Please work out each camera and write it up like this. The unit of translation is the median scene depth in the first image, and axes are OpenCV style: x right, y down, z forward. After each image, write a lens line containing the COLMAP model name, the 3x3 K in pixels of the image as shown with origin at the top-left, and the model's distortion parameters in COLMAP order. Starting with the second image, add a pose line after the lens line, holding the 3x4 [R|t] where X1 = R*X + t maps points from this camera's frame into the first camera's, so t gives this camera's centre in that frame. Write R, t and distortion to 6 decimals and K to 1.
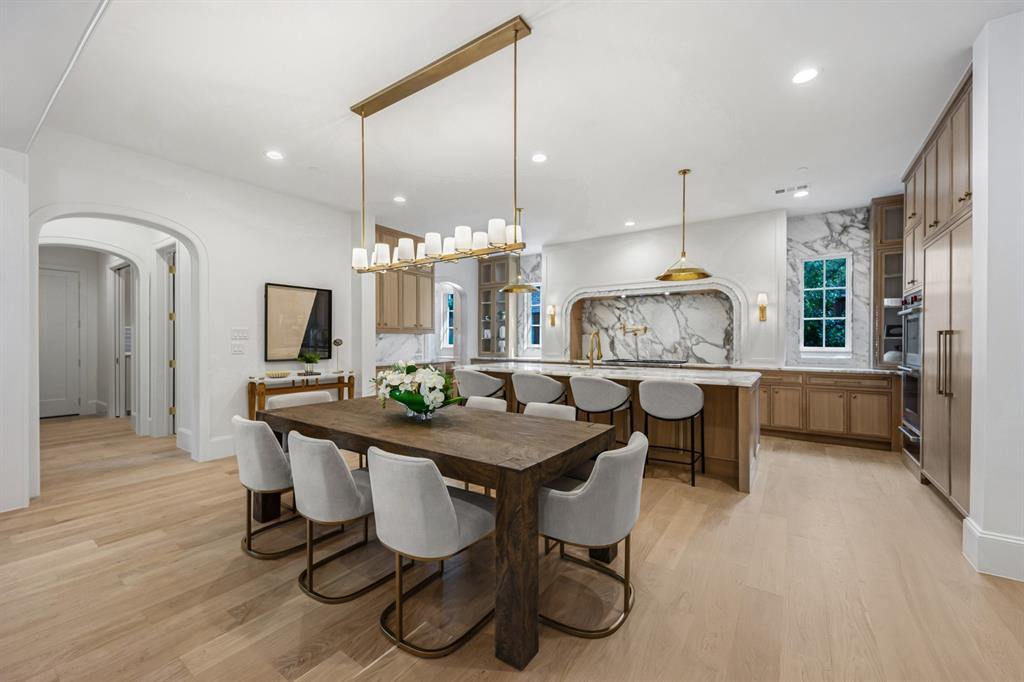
lens RADIAL K [[410.0, 0, 505.9], [0, 410.0, 343.4], [0, 0, 1]] dist [0.015673, -0.001574]
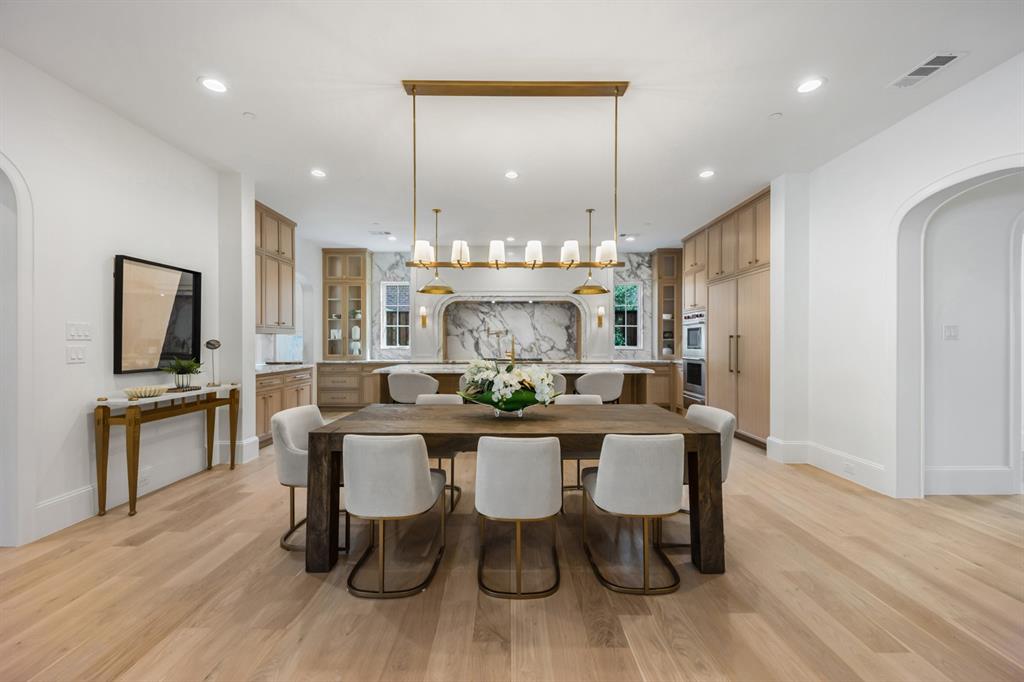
lens RADIAL K [[410.0, 0, 513.0], [0, 410.0, 341.5], [0, 0, 1]] dist [0.015673, -0.001574]
pose [[0.811403, -0.001357, 0.584486, -0.384163], [0.006180, 0.999961, -0.006259, 0.000212], [-0.584455, 0.008691, 0.811380, 0.074322]]
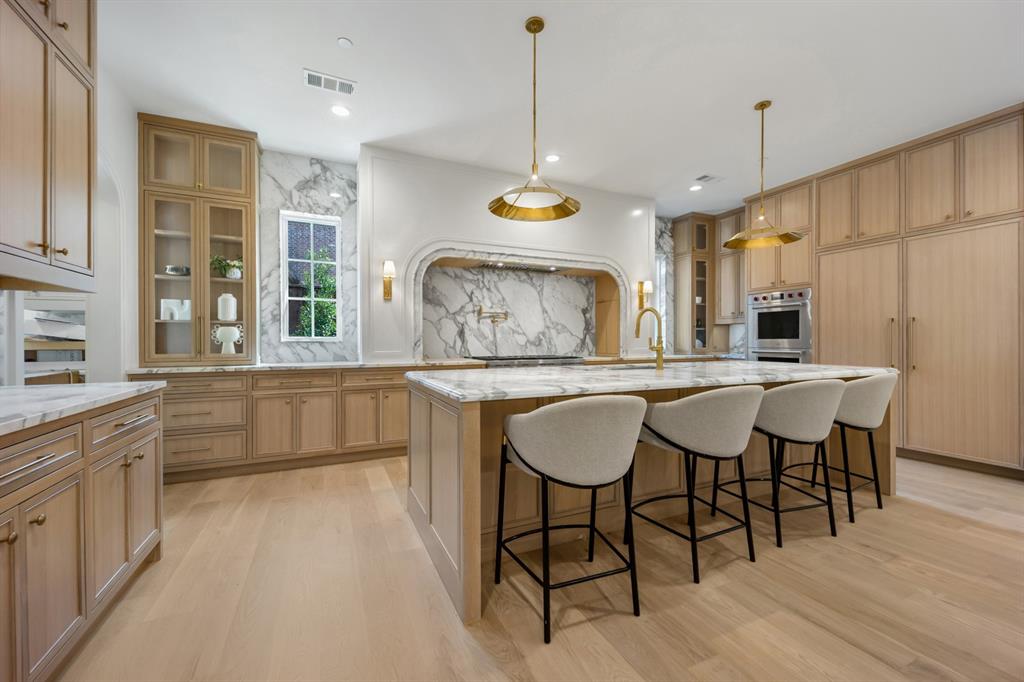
lens RADIAL K [[410.0, 0, 513.3], [0, 410.0, 340.2], [0, 0, 1]] dist [0.015673, -0.001574]
pose [[0.492618, -0.001021, 0.870245, -0.355652], [0.009897, 0.999941, -0.004429, 0.018035], [-0.870189, 0.010794, 0.492600, 0.766317]]
